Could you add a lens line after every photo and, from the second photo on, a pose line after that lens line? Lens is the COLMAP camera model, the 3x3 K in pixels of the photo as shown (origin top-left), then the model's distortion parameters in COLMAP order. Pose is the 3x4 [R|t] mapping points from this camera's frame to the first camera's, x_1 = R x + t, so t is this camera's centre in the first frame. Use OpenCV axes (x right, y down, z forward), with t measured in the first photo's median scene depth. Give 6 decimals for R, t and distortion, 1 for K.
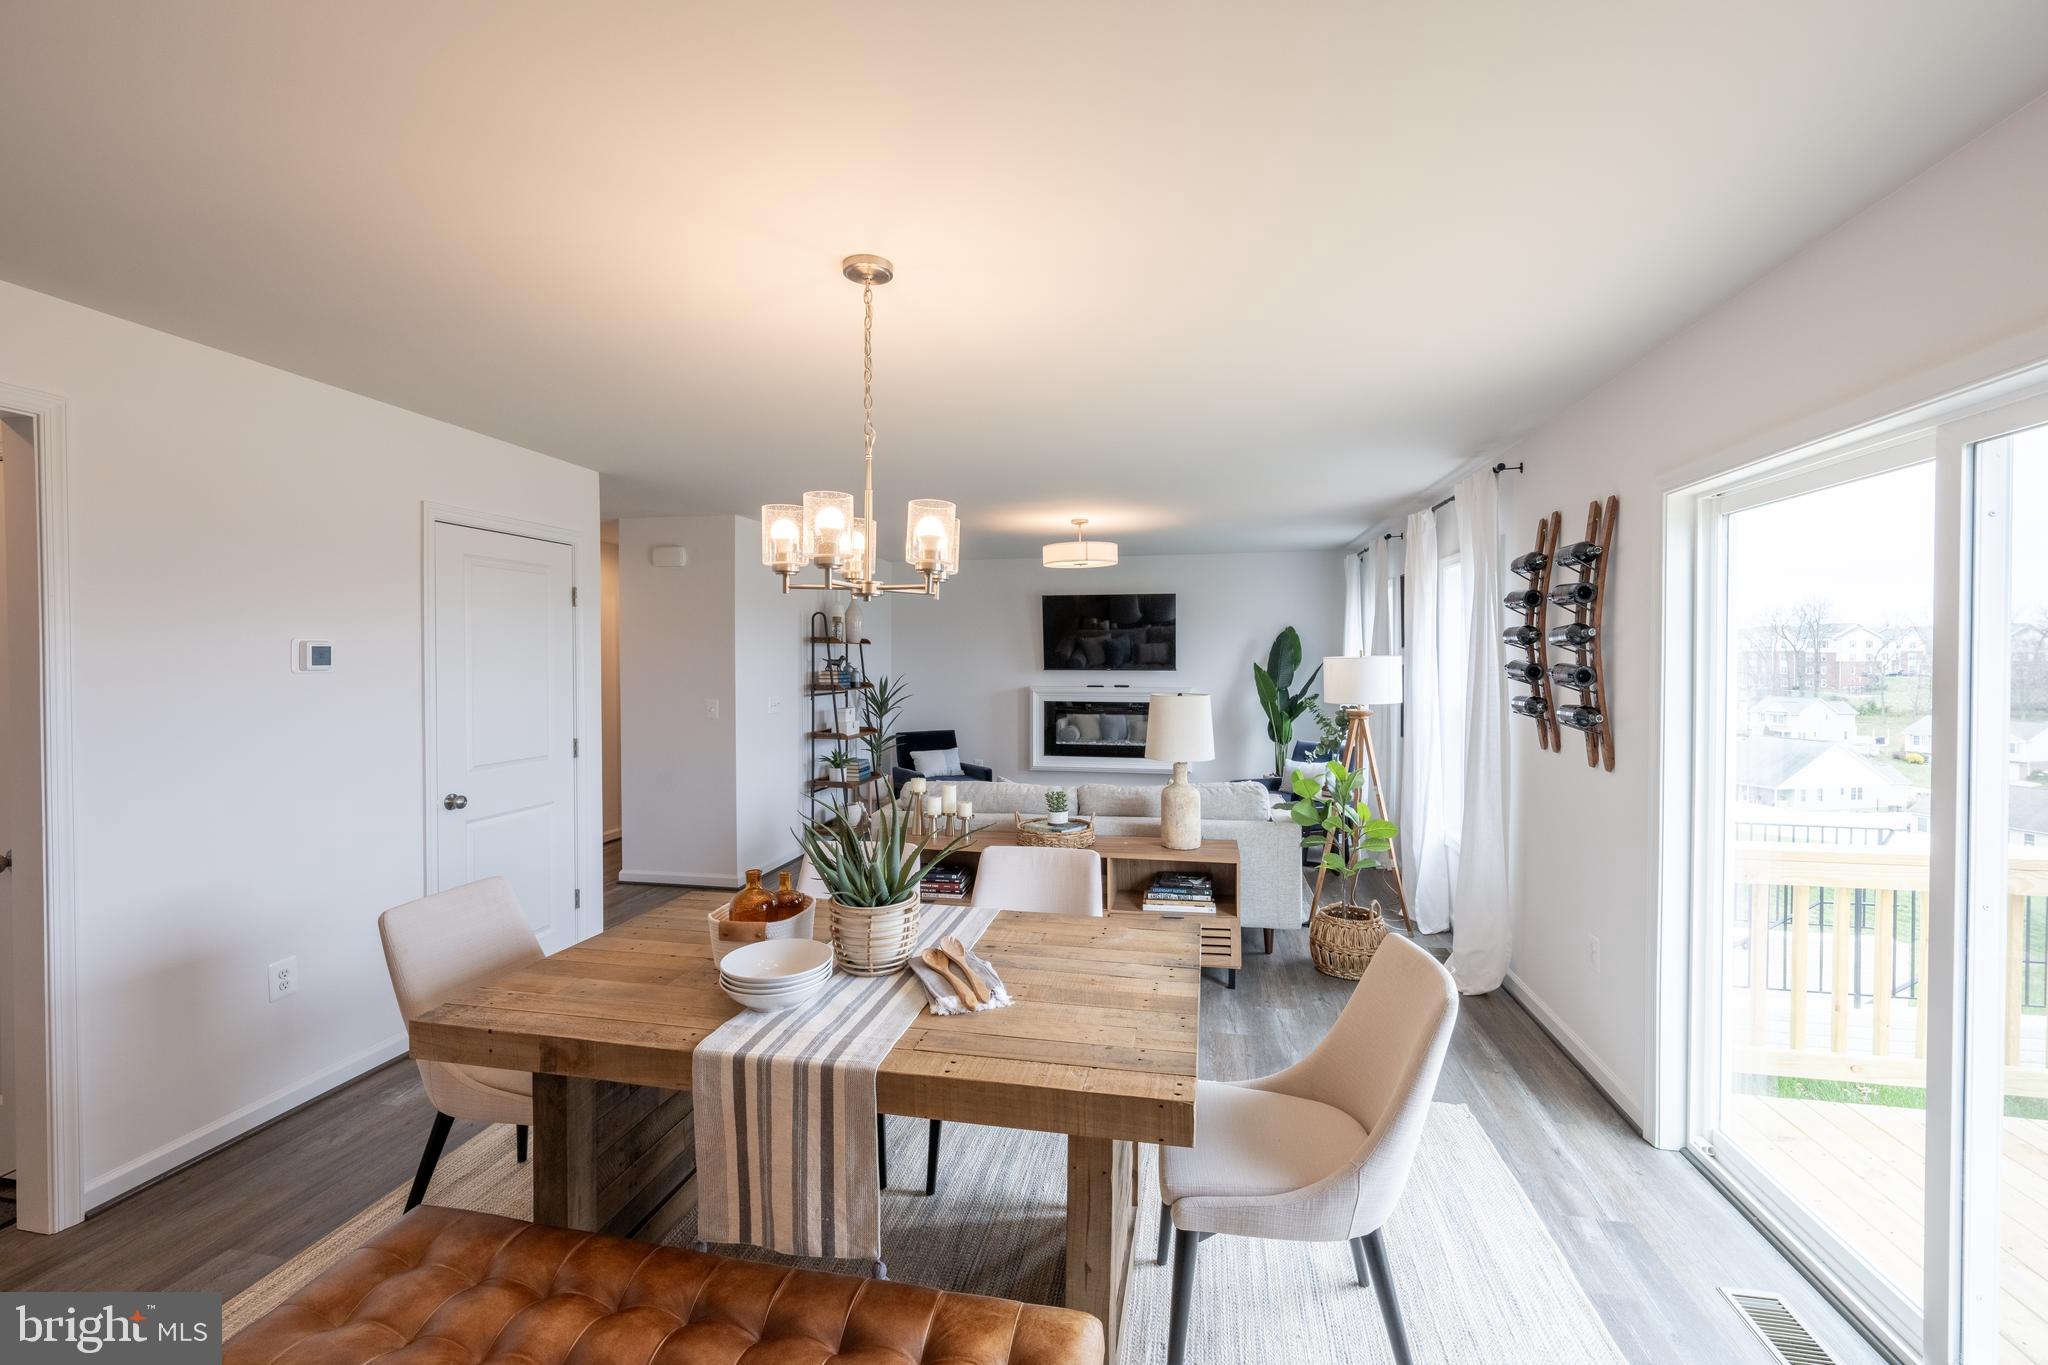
lens RADIAL K [[882.7, 0, 1019.3], [0, 882.7, 676.1], [0, 0, 1]] dist [0.000824, 0.000013]
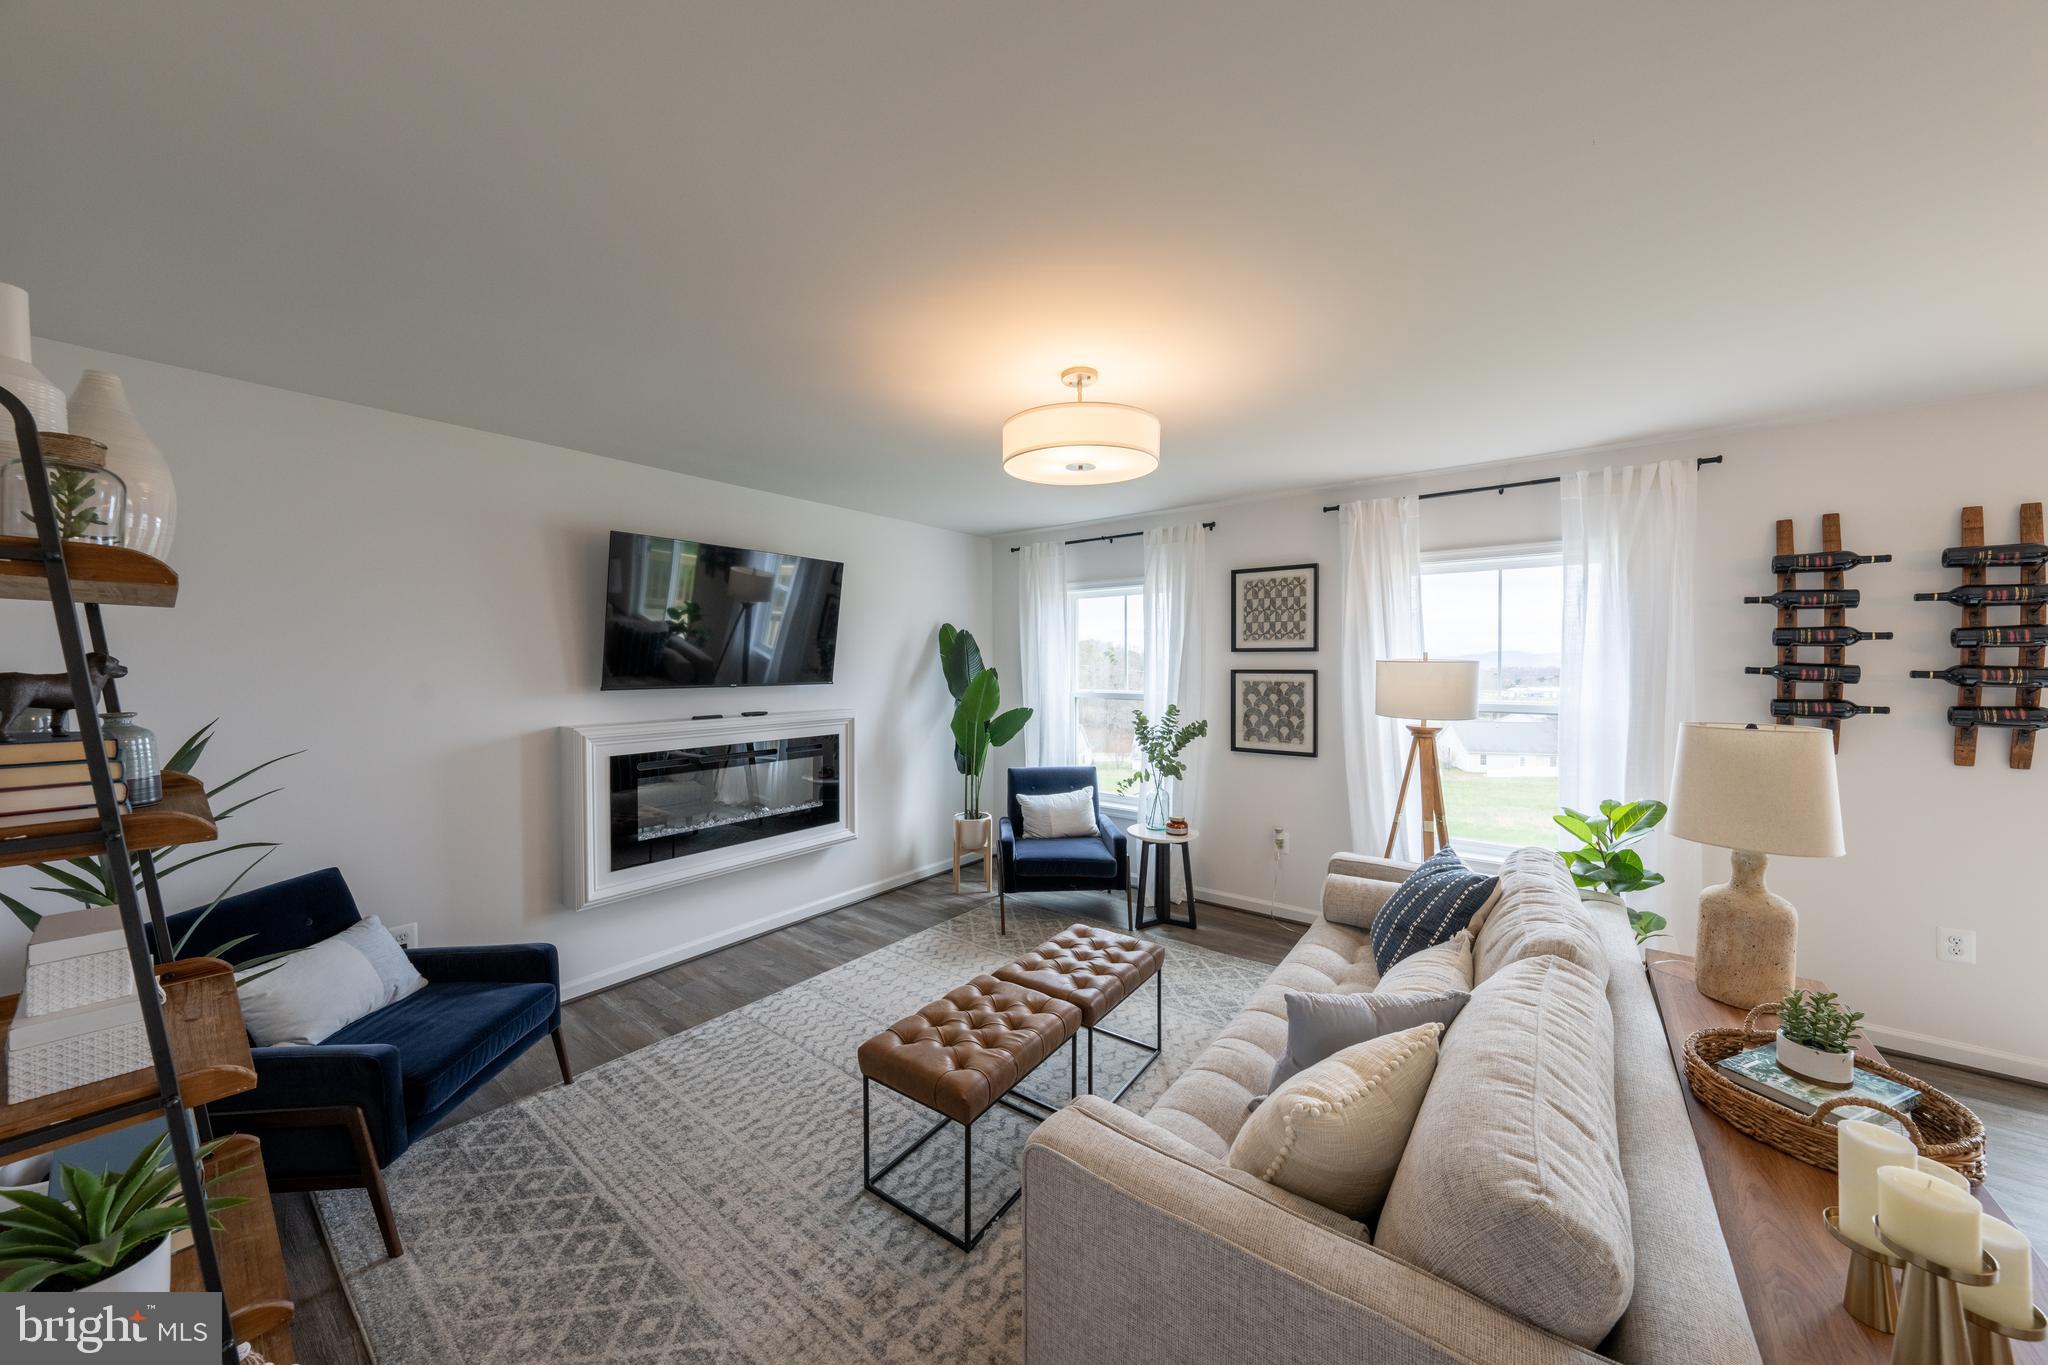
lens RADIAL K [[688.3, 0, 1023.4], [0, 688.3, 671.8], [0, 0, 1]] dist [0.001924, 0.000009]
pose [[0.426534, -0.009118, 0.904425, -0.231319], [0.020606, 0.999788, 0.000361, -0.013663], [-0.904237, 0.018482, 0.426632, 0.700409]]
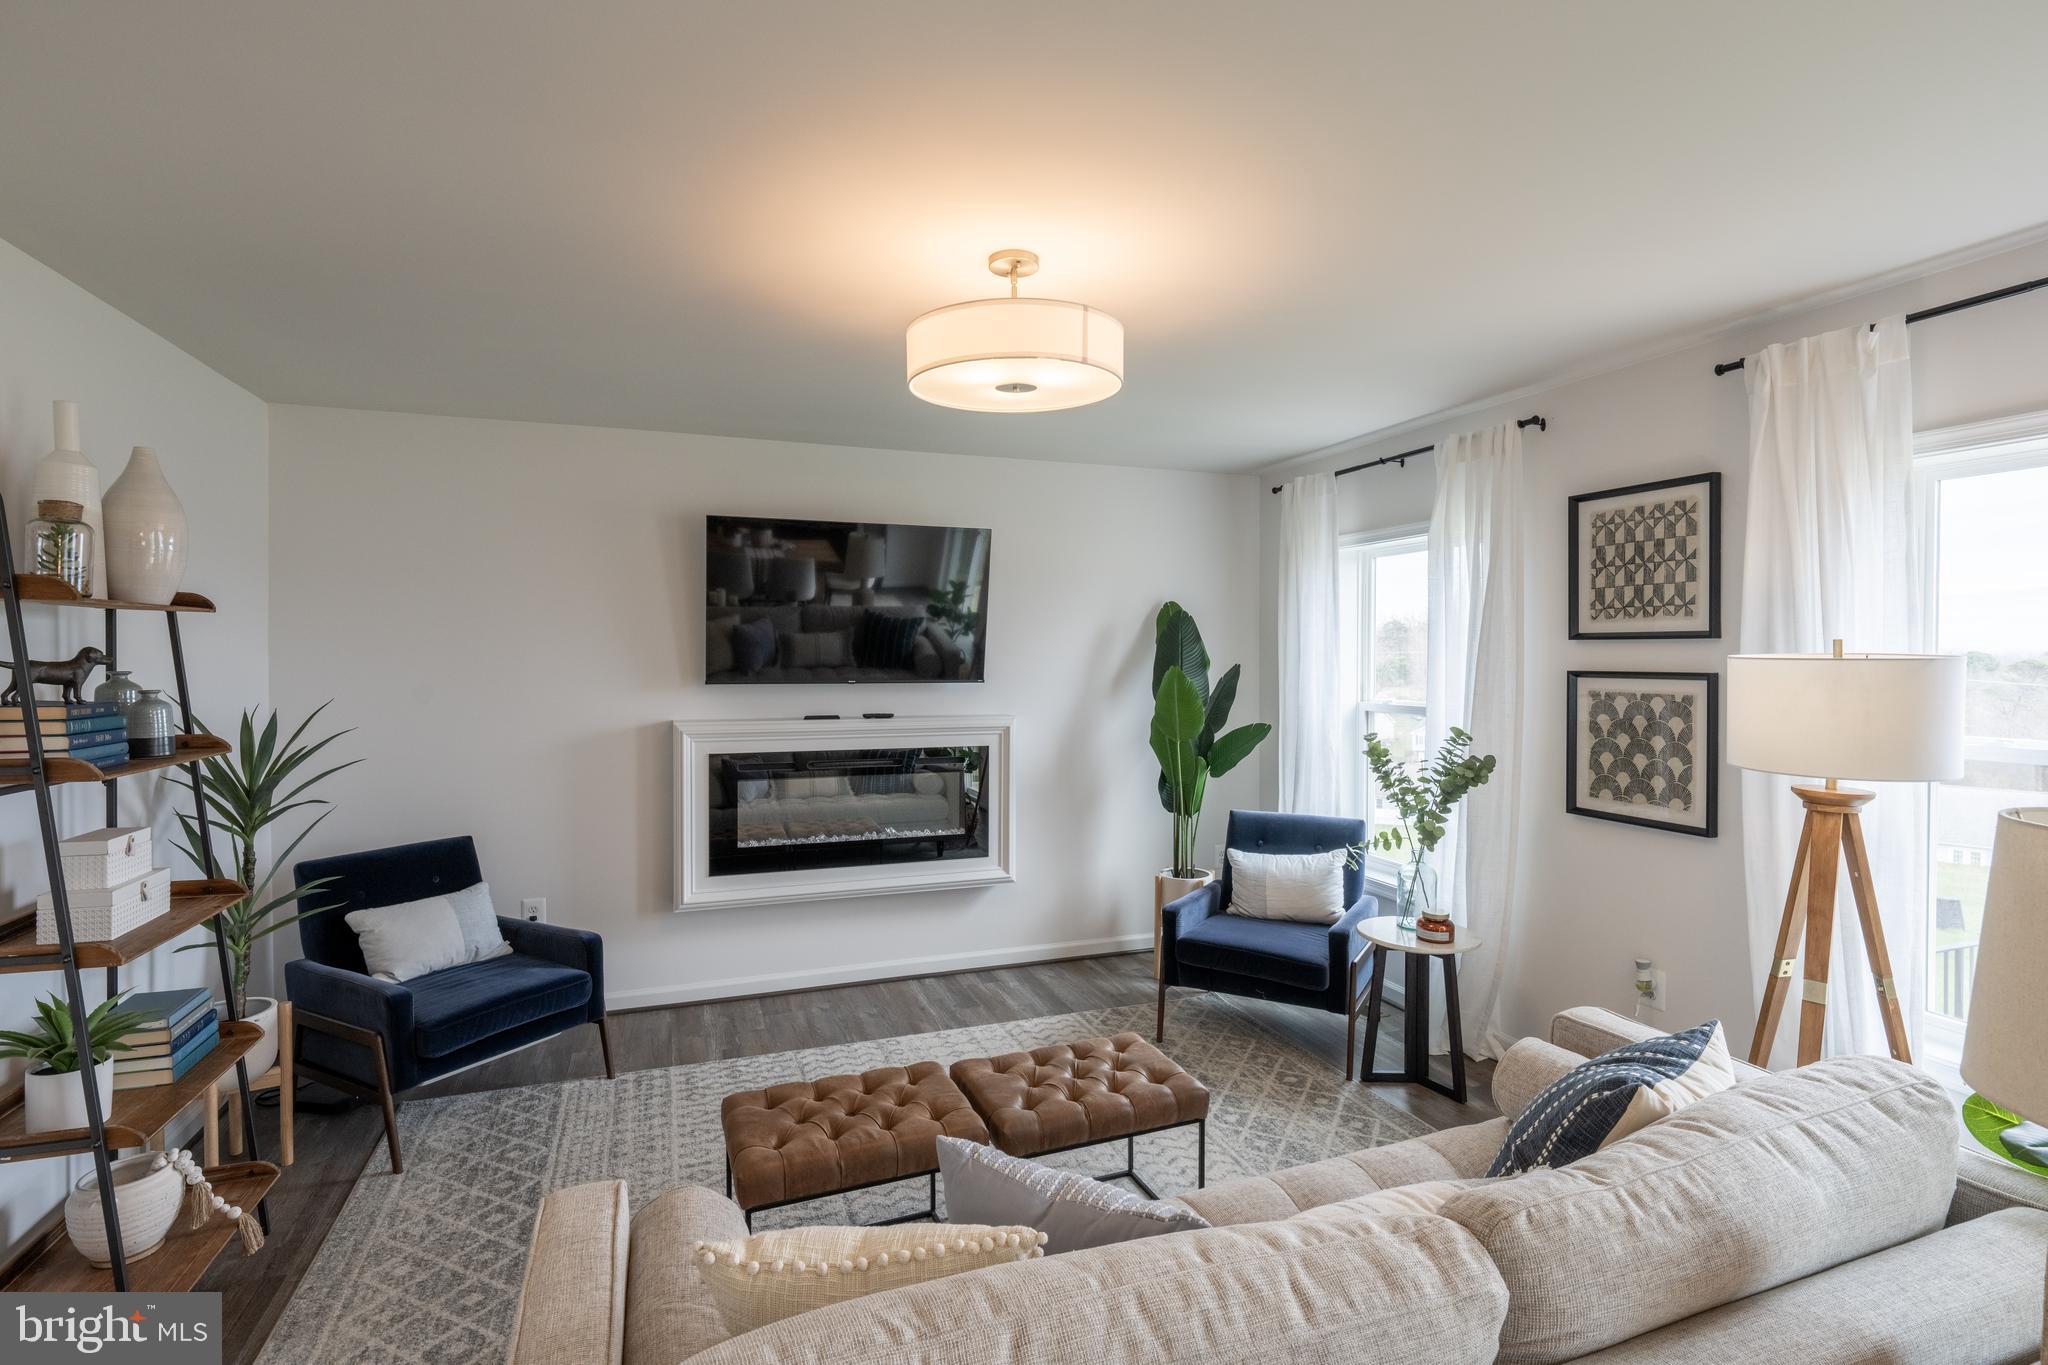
lens RADIAL K [[968.3, 0, 1030.9], [0, 968.3, 671.4], [0, 0, 1]] dist [0.005010, -0.000421]
pose [[0.840574, -0.003933, 0.541683, -0.109683], [0.006930, 0.999970, -0.003495, -0.011640], [-0.541653, 0.006692, 0.840576, 0.545388]]
